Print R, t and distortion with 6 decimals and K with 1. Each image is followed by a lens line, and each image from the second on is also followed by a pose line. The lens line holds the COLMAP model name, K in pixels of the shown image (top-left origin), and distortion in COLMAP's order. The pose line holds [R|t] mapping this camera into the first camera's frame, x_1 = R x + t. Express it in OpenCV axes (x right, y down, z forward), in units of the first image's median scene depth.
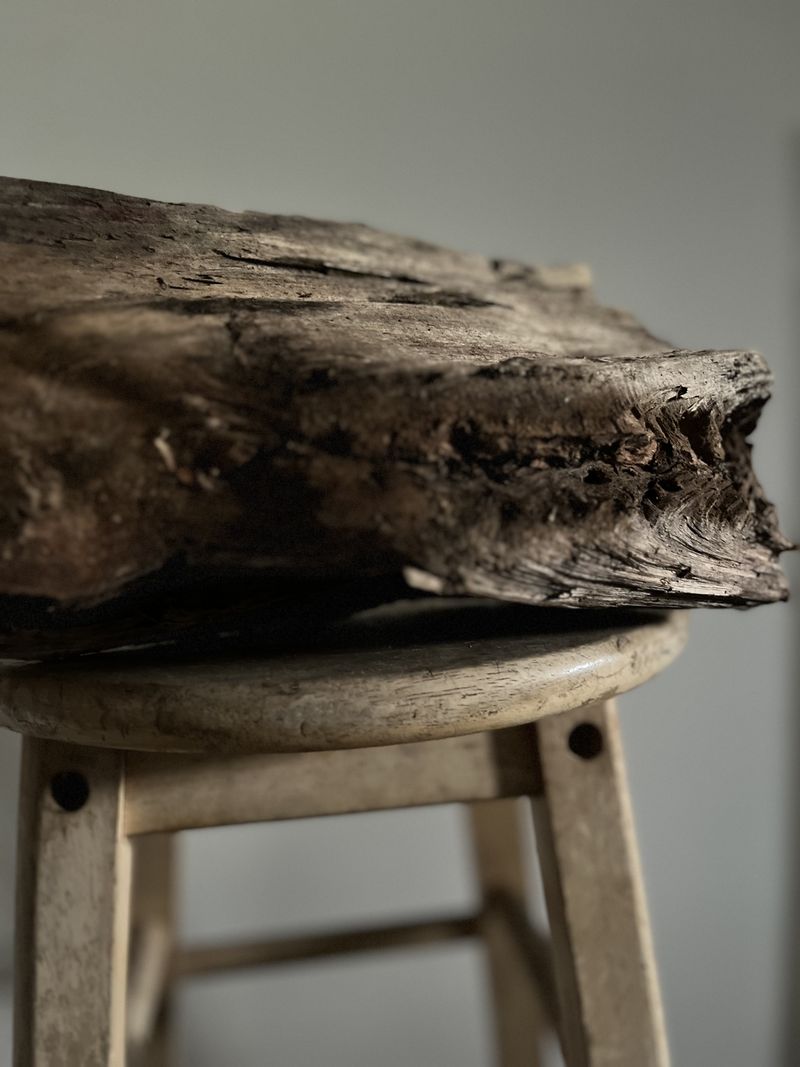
lens RADIAL K [[828.6, 0, 401.4], [0, 828.6, 524.3], [0, 0, 1]] dist [0.004096, -0.022644]
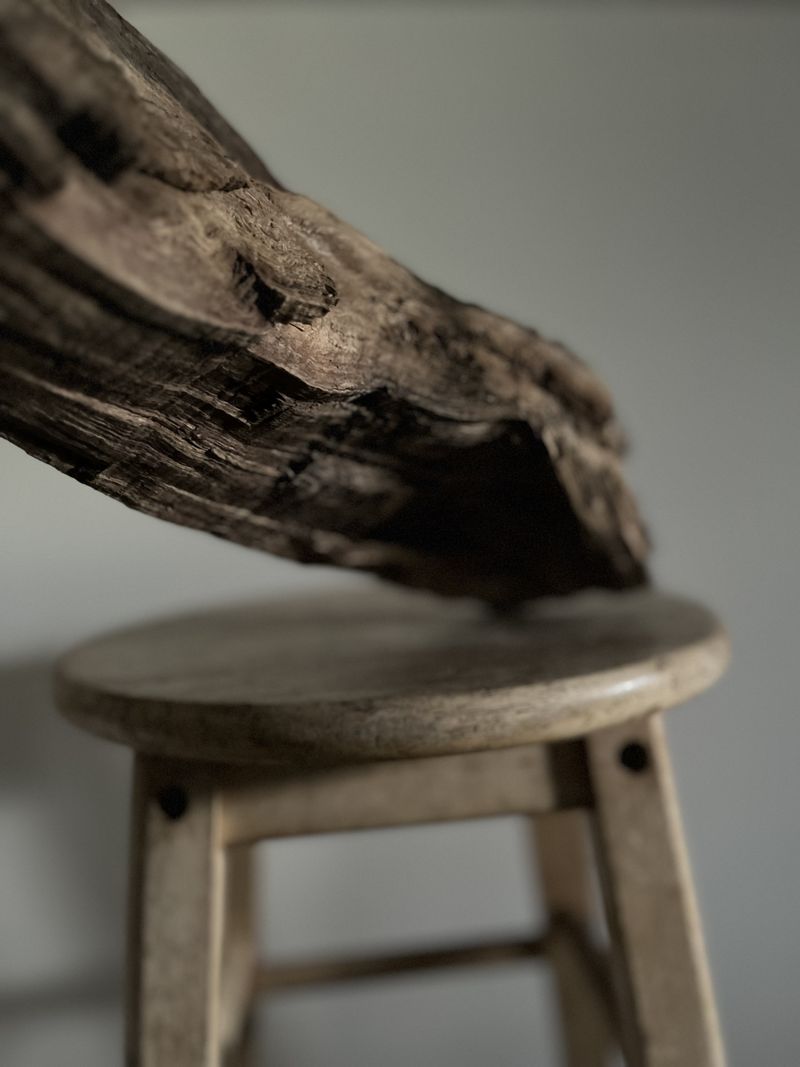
lens RADIAL K [[828.6, 0, 404.9], [0, 828.6, 528.1], [0, 0, 1]] dist [0.004096, -0.022644]
pose [[0.997450, -0.026234, -0.066370, 0.002605], [0.022935, 0.998486, -0.049993, 0.009303], [0.067581, 0.048344, 0.996542, -0.130200]]
